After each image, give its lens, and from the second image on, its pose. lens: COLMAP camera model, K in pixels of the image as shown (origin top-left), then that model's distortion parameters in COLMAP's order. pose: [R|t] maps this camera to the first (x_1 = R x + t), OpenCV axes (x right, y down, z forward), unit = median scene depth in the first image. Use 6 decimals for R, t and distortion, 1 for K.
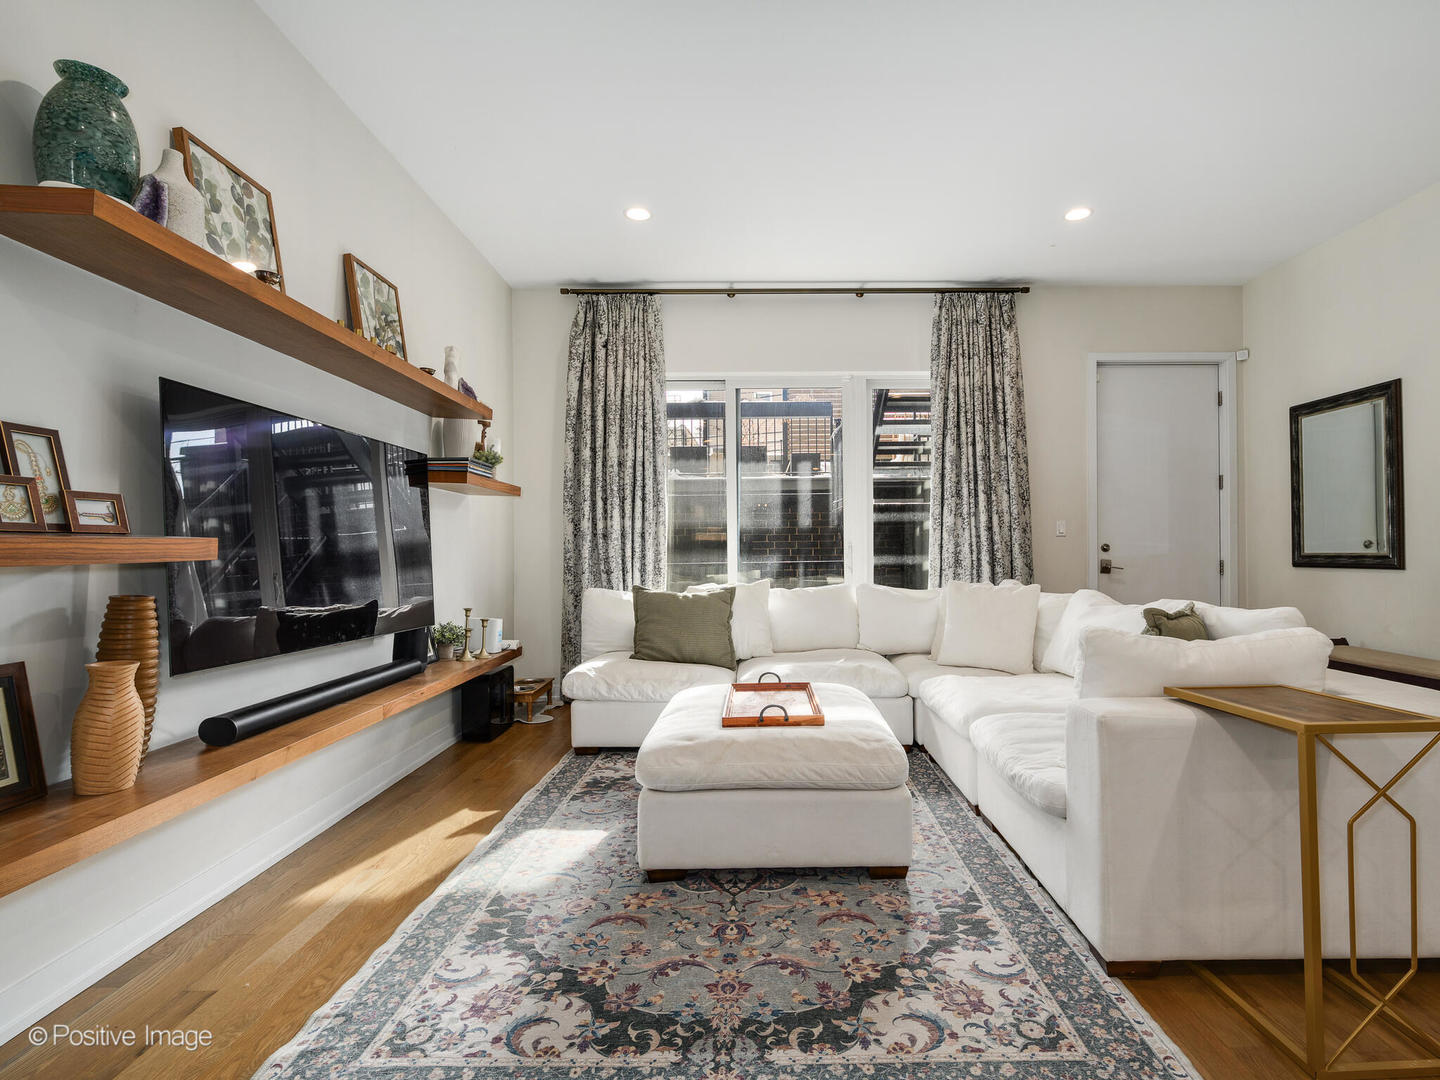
lens RADIAL K [[683.9, 0, 793.4], [0, 683.9, 556.0], [0, 0, 1]] dist [-0.004543, -0.000145]
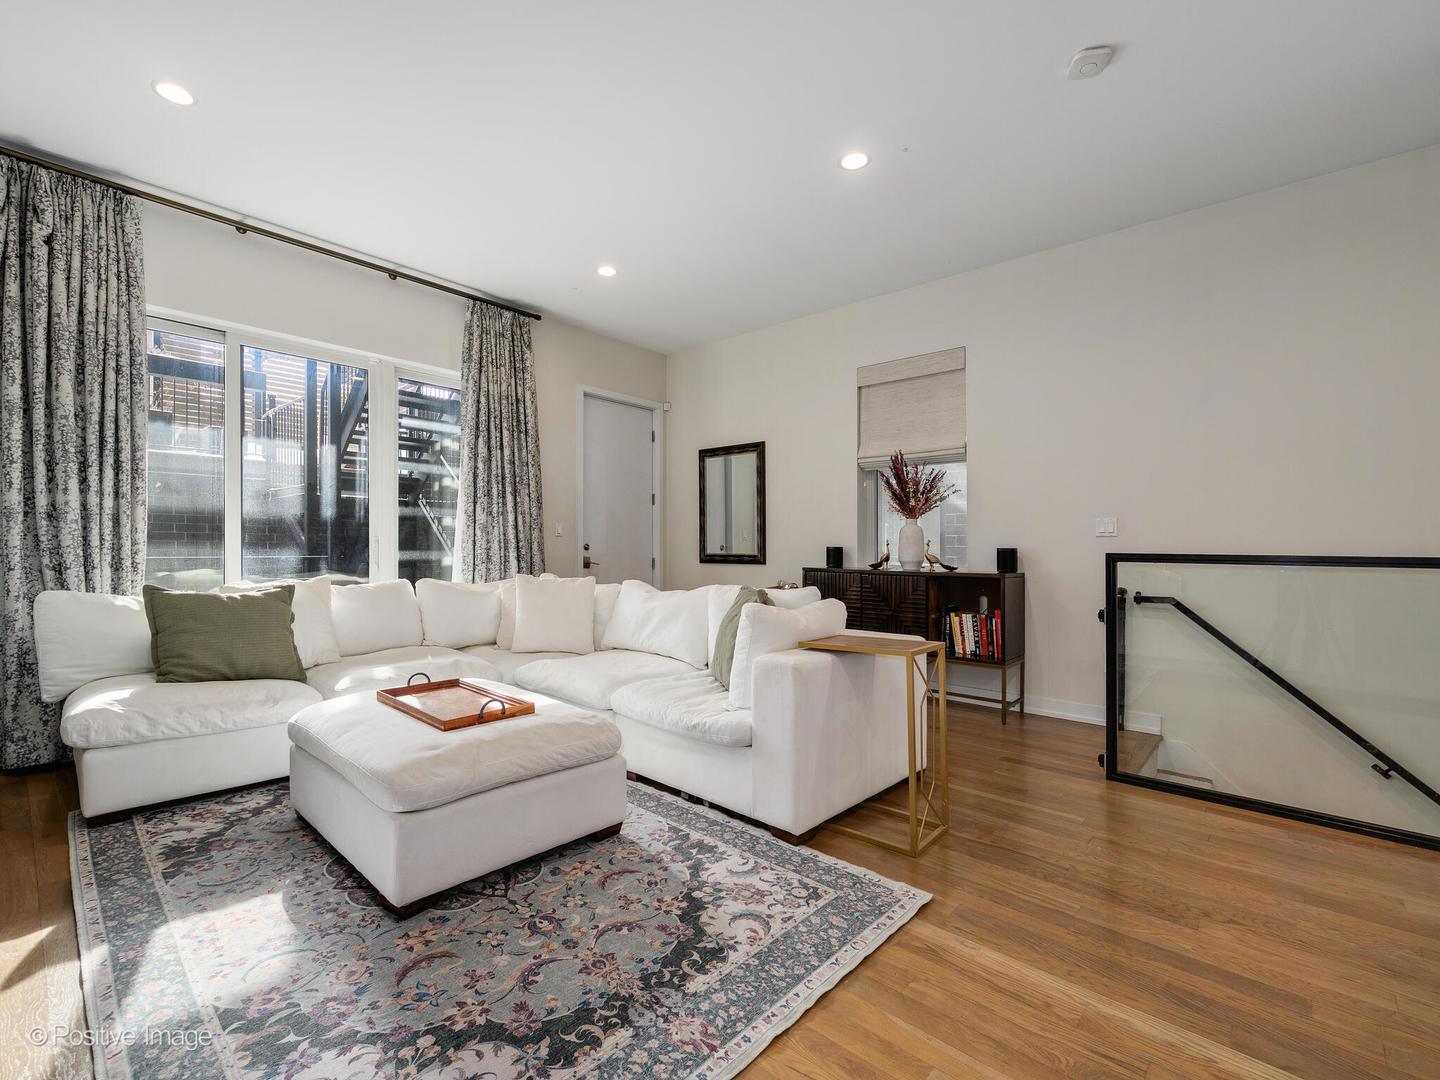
lens RADIAL K [[636.5, 0, 692.9], [0, 636.5, 555.4], [0, 0, 1]] dist [-0.001892, -0.001200]
pose [[0.718424, 0.009591, 0.695539, -0.289531], [-0.010132, 0.999943, -0.003323, 0.006986], [-0.695531, -0.004660, 0.718481, 0.092144]]
